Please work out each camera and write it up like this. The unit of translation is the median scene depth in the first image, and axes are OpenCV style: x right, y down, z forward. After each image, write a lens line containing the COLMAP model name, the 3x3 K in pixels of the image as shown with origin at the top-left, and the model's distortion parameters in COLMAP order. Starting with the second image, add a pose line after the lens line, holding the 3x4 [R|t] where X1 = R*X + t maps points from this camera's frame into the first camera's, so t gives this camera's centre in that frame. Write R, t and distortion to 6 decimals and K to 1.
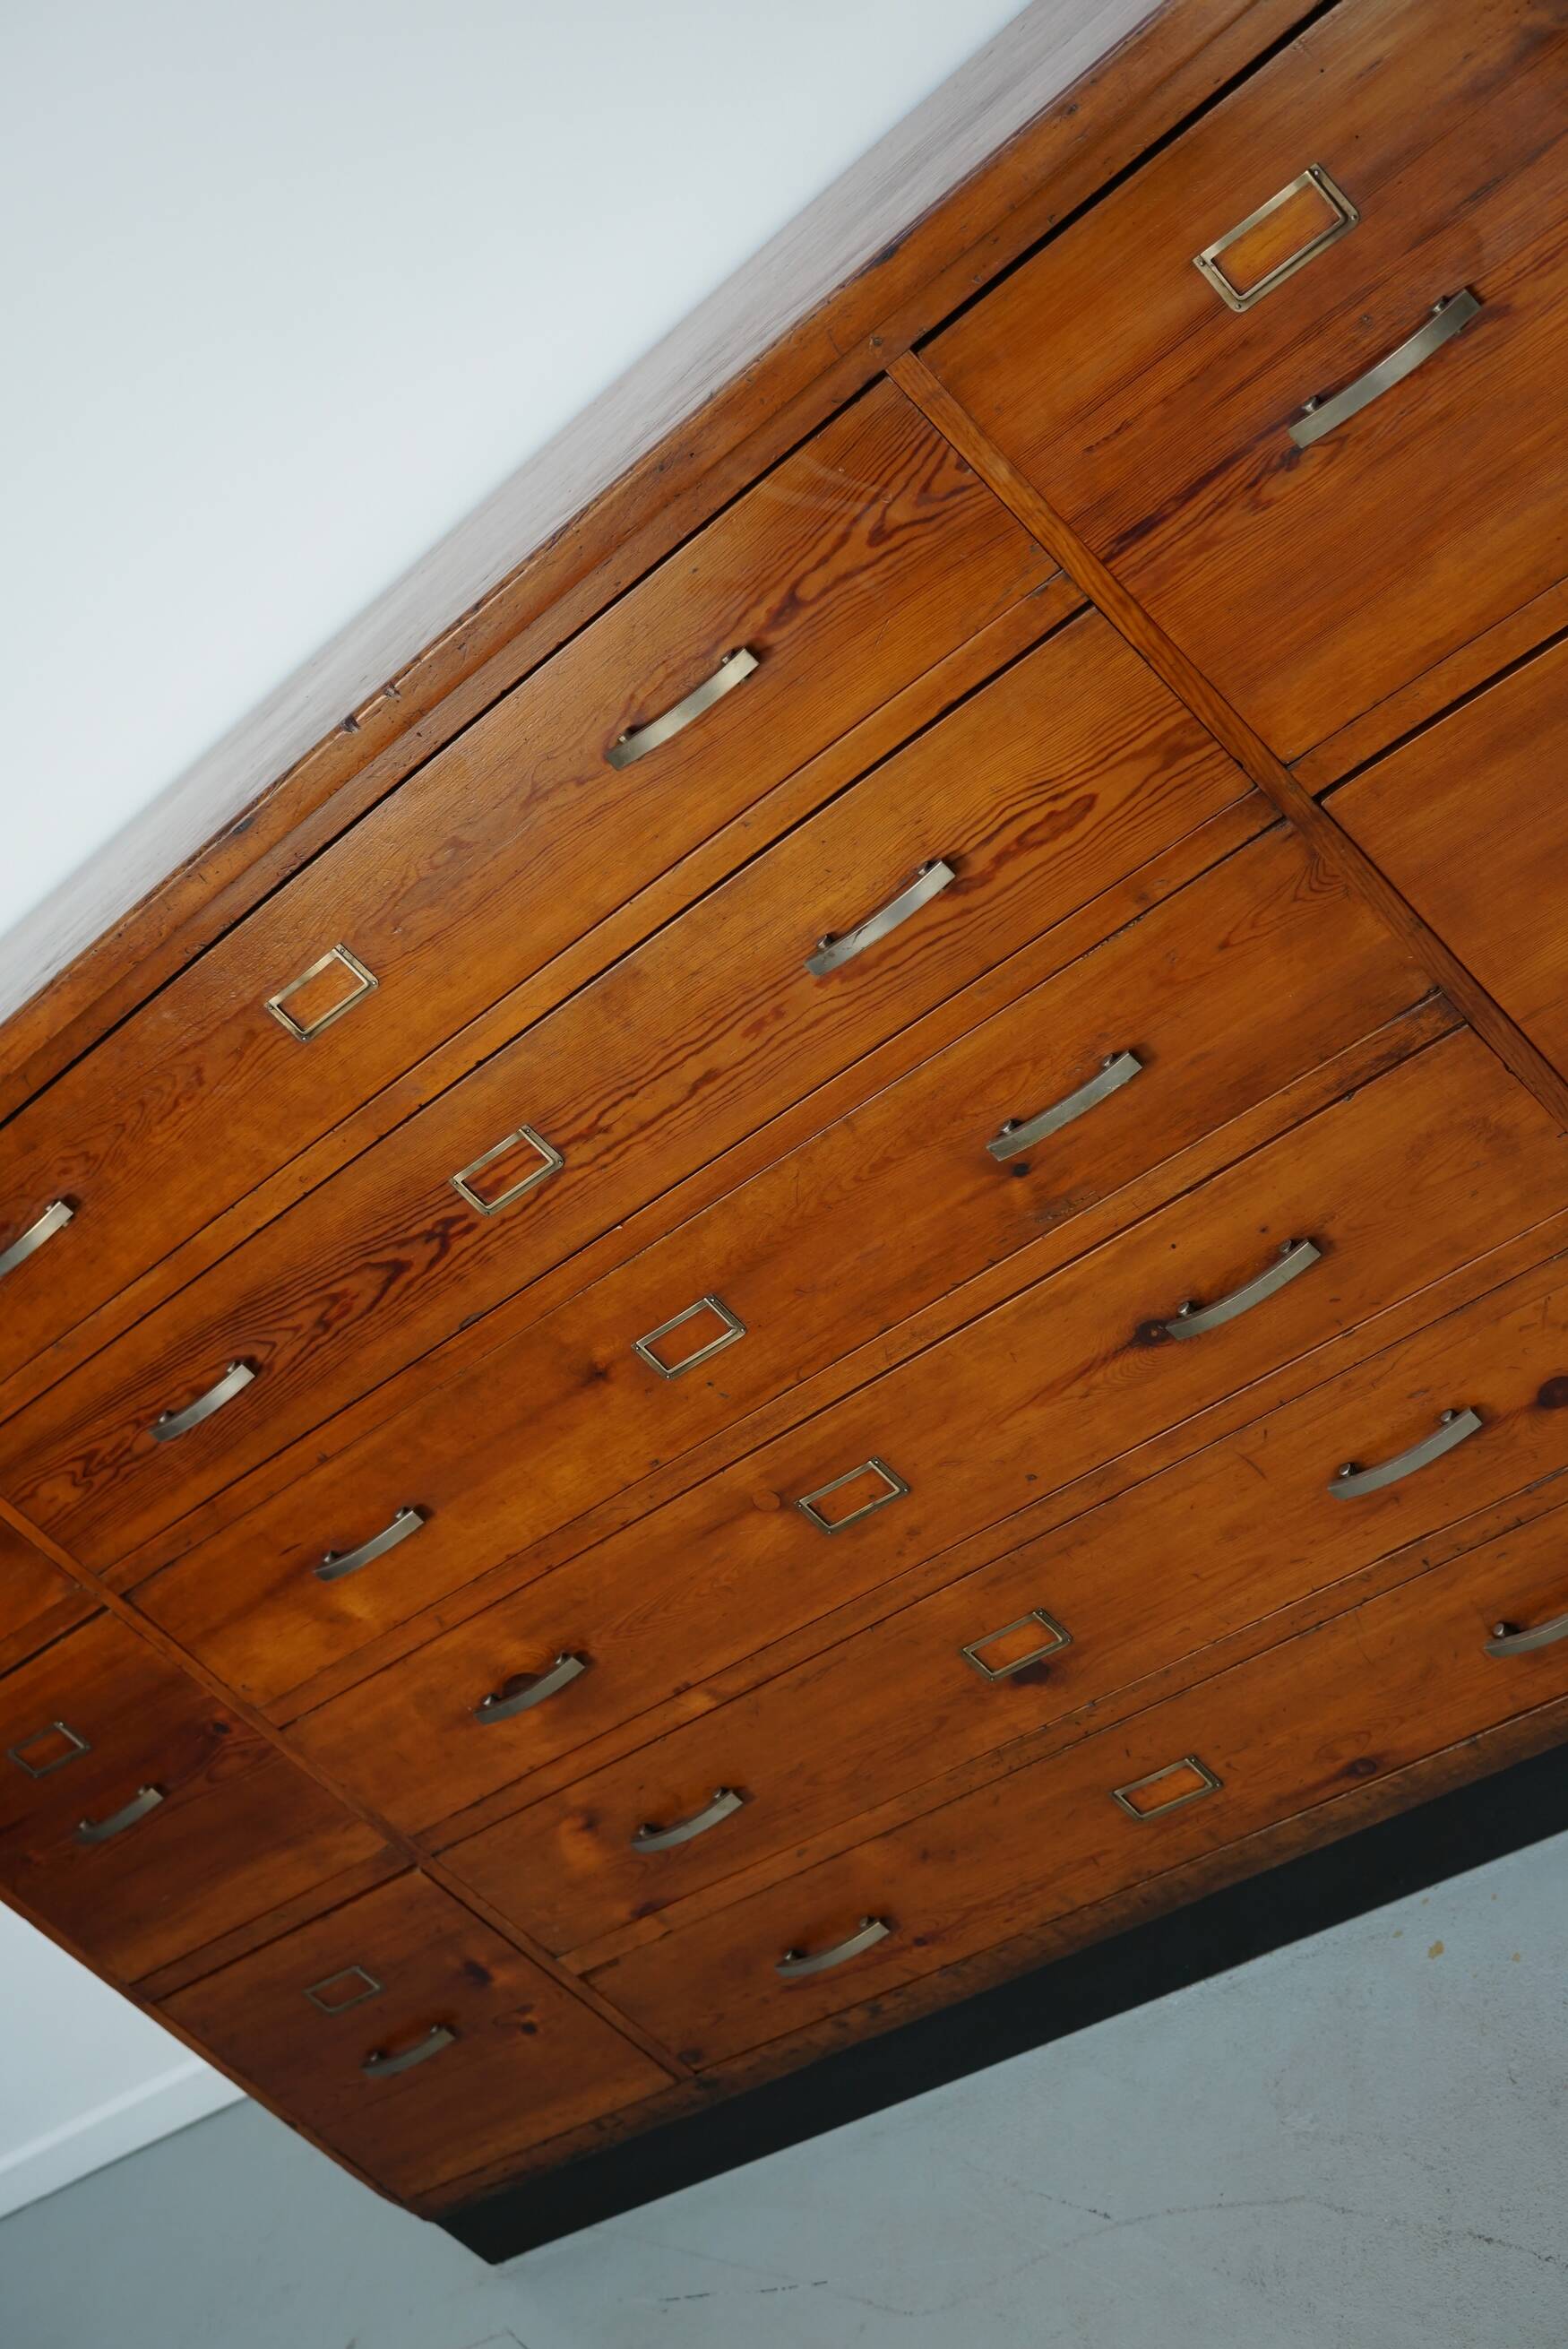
lens RADIAL K [[3013.4, 0, 799.5], [0, 3013.4, 1183.9], [0, 0, 1]] dist [-0.094715, 0.000000]
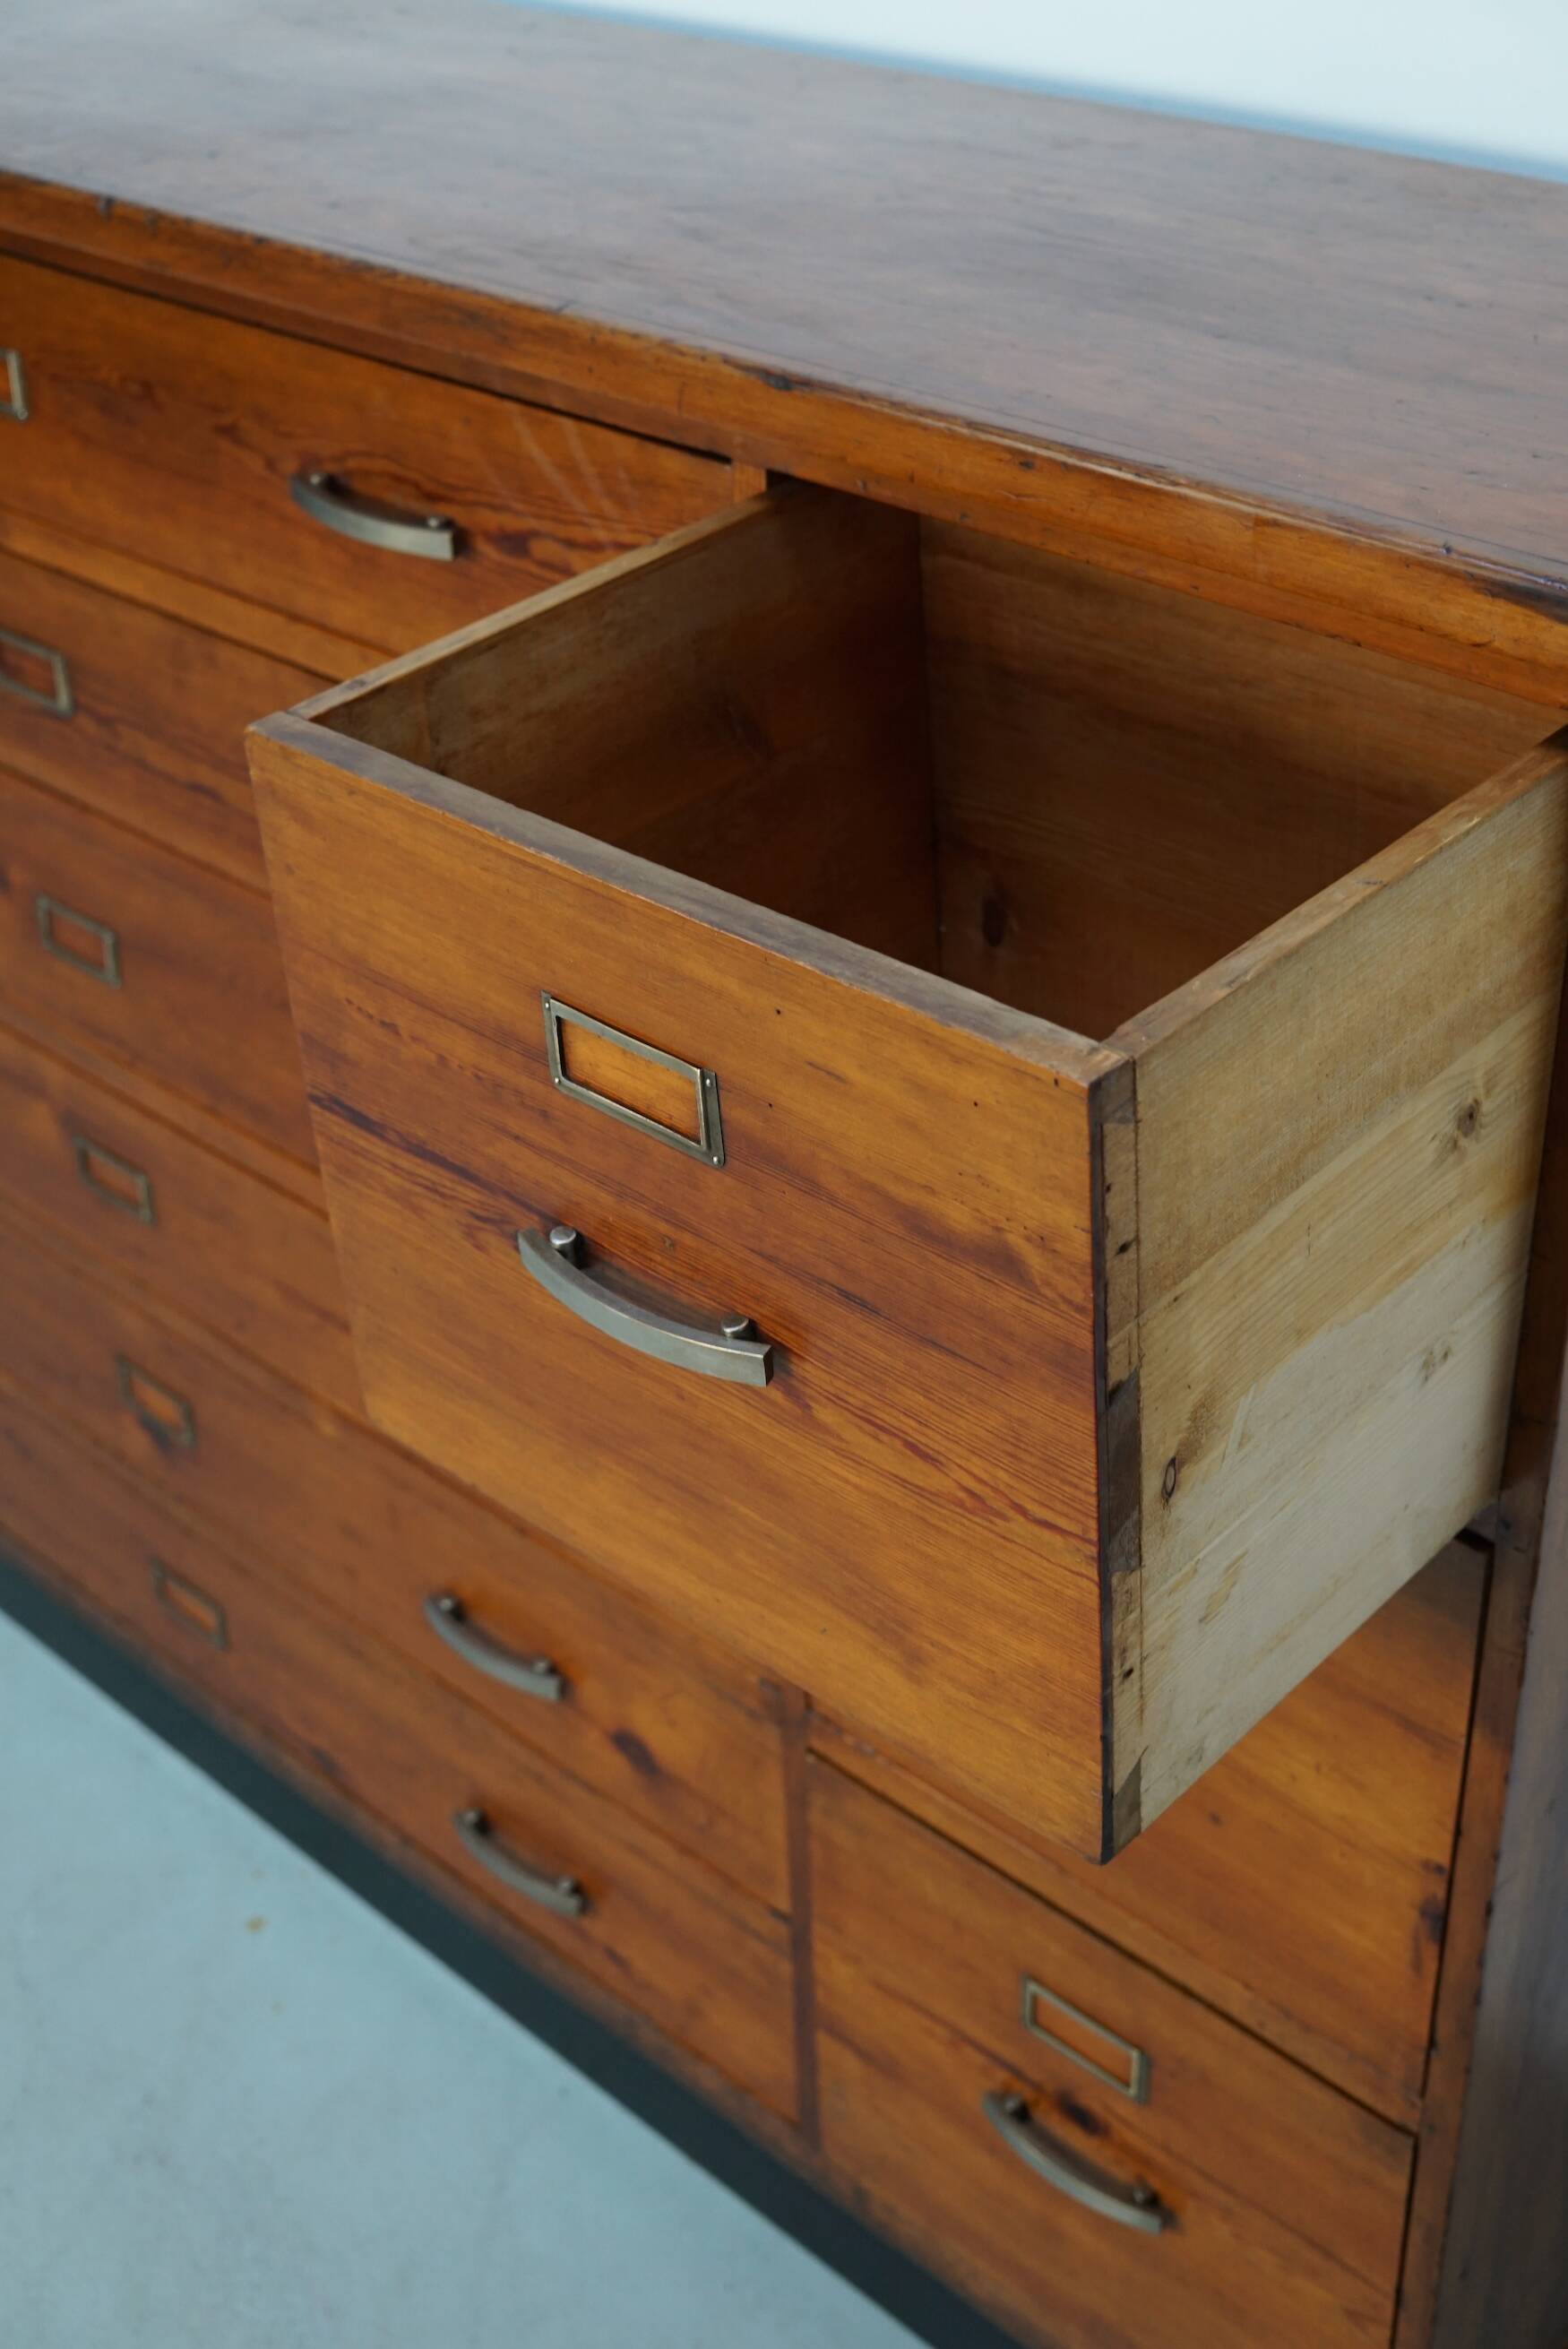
lens RADIAL K [[3013.4, 0, 786.5], [0, 3013.4, 1179.9], [0, 0, 1]] dist [-0.094715, 0.000000]
pose [[0.671465, 0.738149, 0.065355, 0.104053], [-0.722263, 0.632178, 0.280512, -0.323123], [0.165743, -0.235557, 0.957623, 0.202676]]
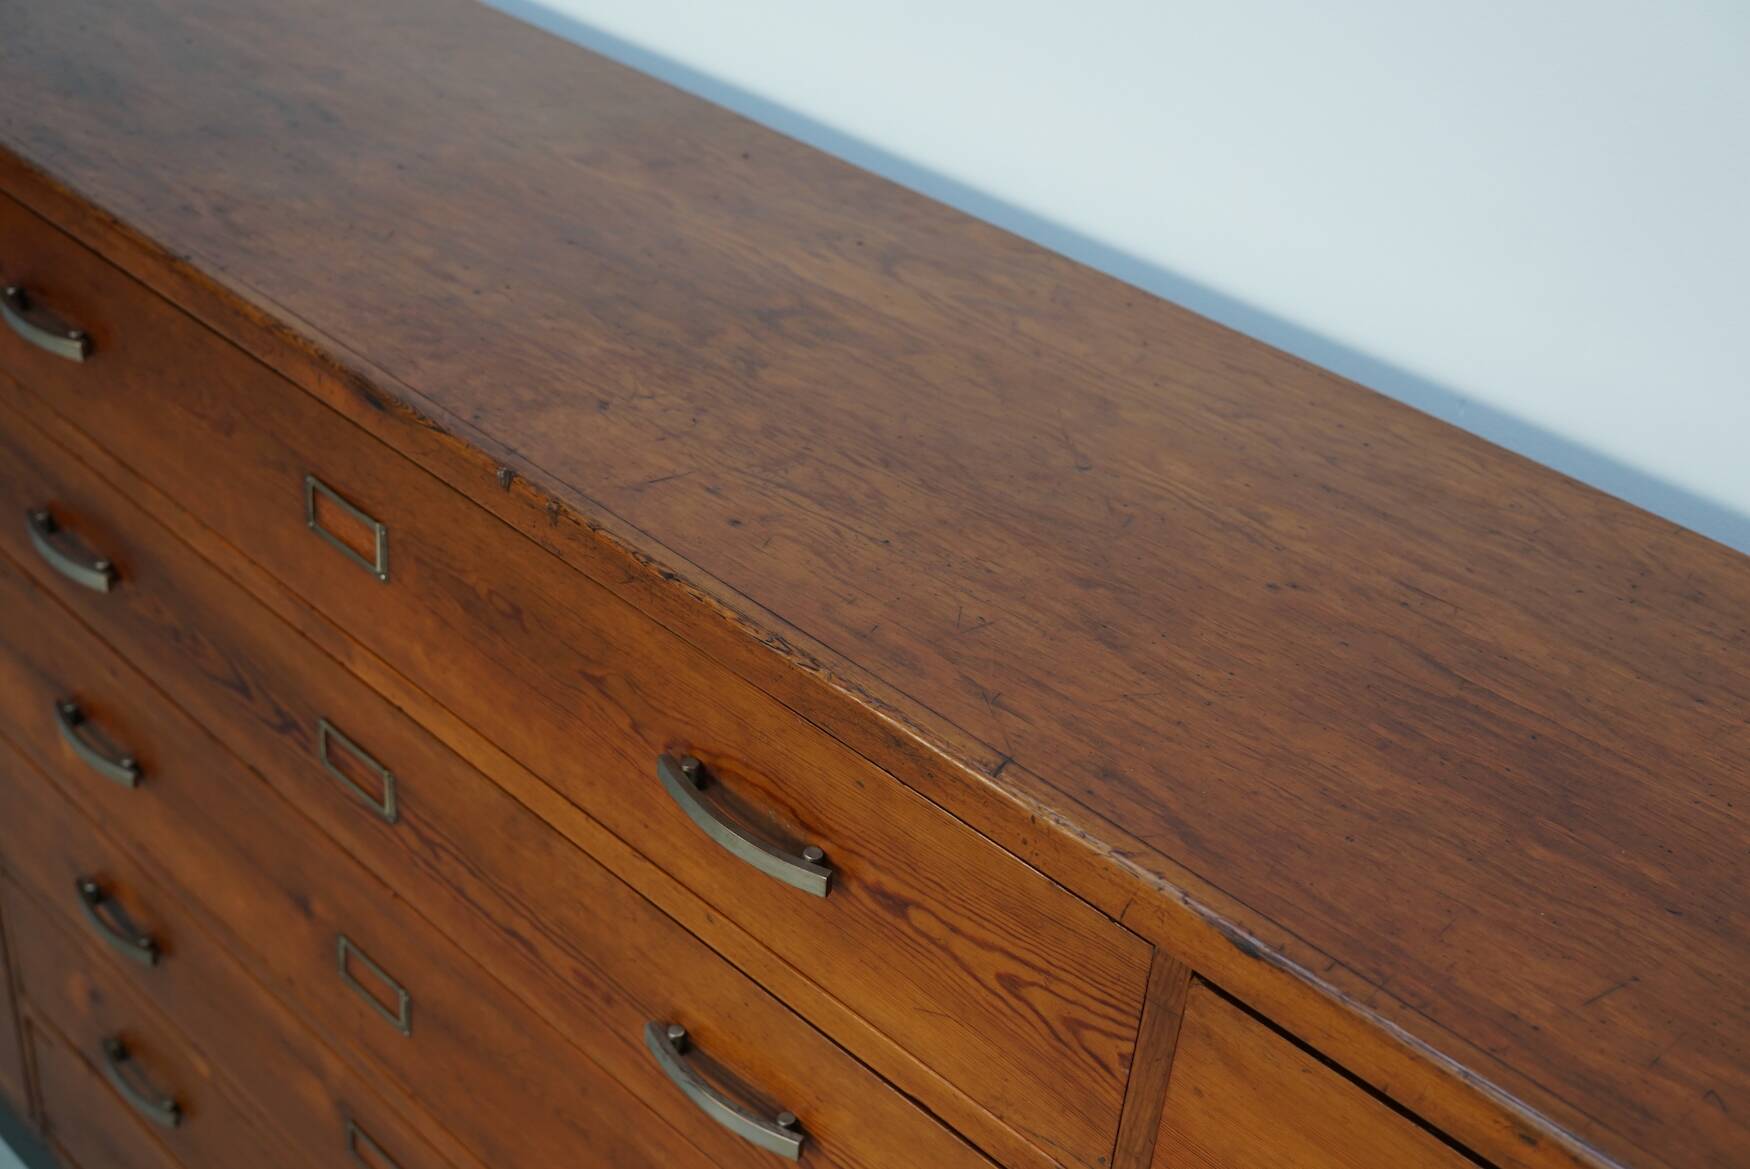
lens RADIAL K [[2245.2, 0, 868.3], [0, 2245.2, 591.8], [0, 0, 1]] dist [-0.094715, 0.000000]
pose [[0.594452, 0.799464, 0.086509, -0.113385], [-0.791214, 0.562304, 0.240405, -0.340305], [0.143551, -0.211357, 0.966810, 0.398687]]
